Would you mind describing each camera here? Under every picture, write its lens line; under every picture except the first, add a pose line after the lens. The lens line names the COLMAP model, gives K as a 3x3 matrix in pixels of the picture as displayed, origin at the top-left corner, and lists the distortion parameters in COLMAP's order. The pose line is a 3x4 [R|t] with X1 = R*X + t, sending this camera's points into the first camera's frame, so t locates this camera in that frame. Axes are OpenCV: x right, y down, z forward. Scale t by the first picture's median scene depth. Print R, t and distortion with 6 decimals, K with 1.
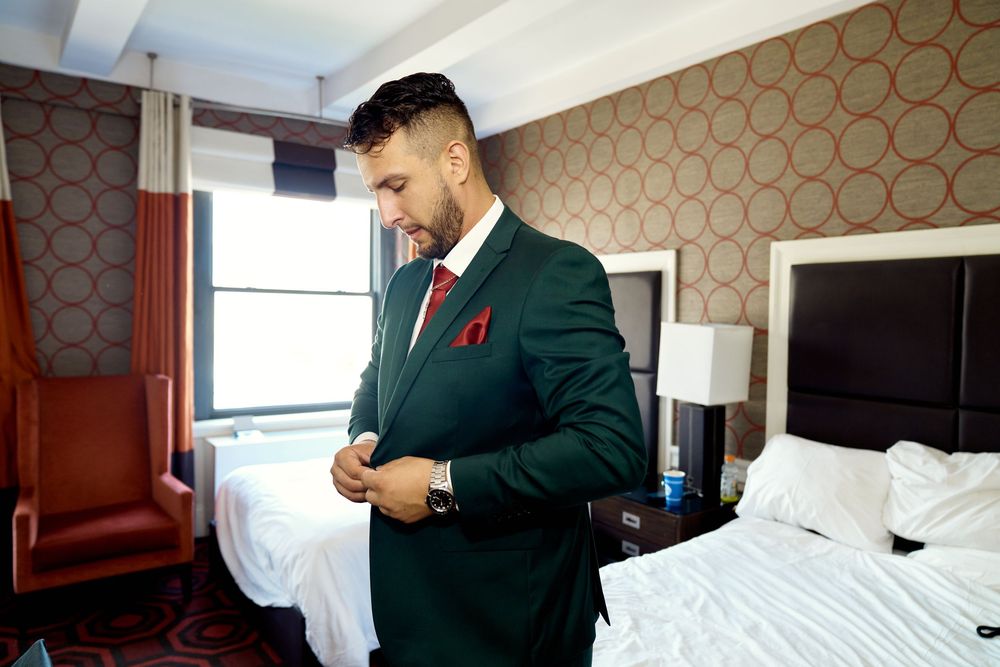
lens RADIAL K [[711.6, 0, 500.0], [0, 711.6, 333.5], [0, 0, 1]] dist [-0.005201, -0.001952]
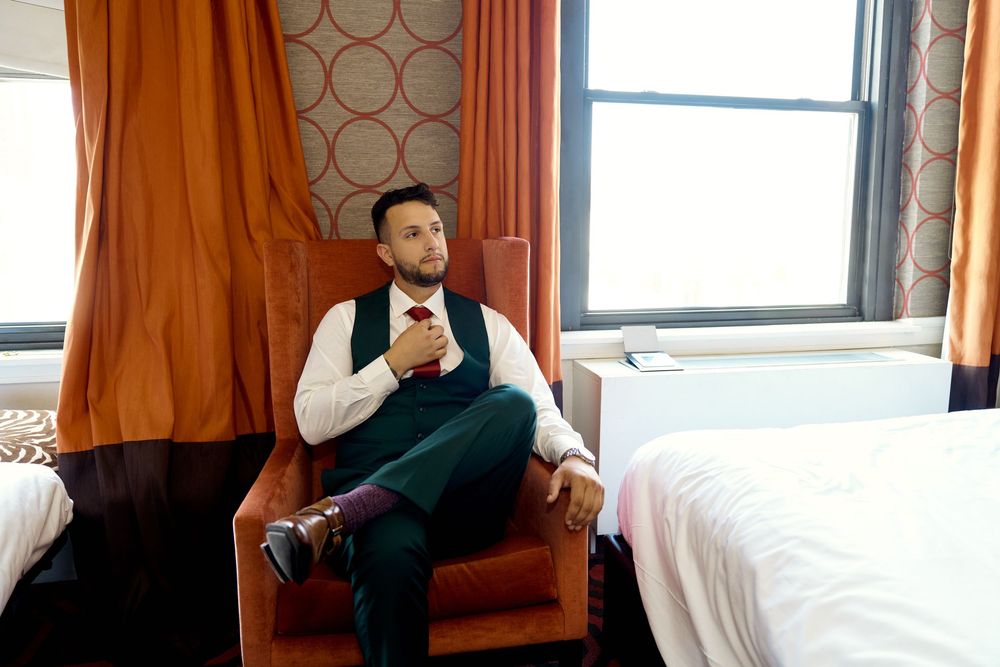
lens RADIAL K [[719.7, 0, 500.0], [0, 719.7, 333.5], [0, 0, 1]] dist [0.001452, 0.000513]
pose [[0.912745, 0.039188, -0.406645, -0.134058], [0.007462, 0.993623, 0.112504, 0.034228], [0.408461, -0.105722, 0.906633, 0.256765]]
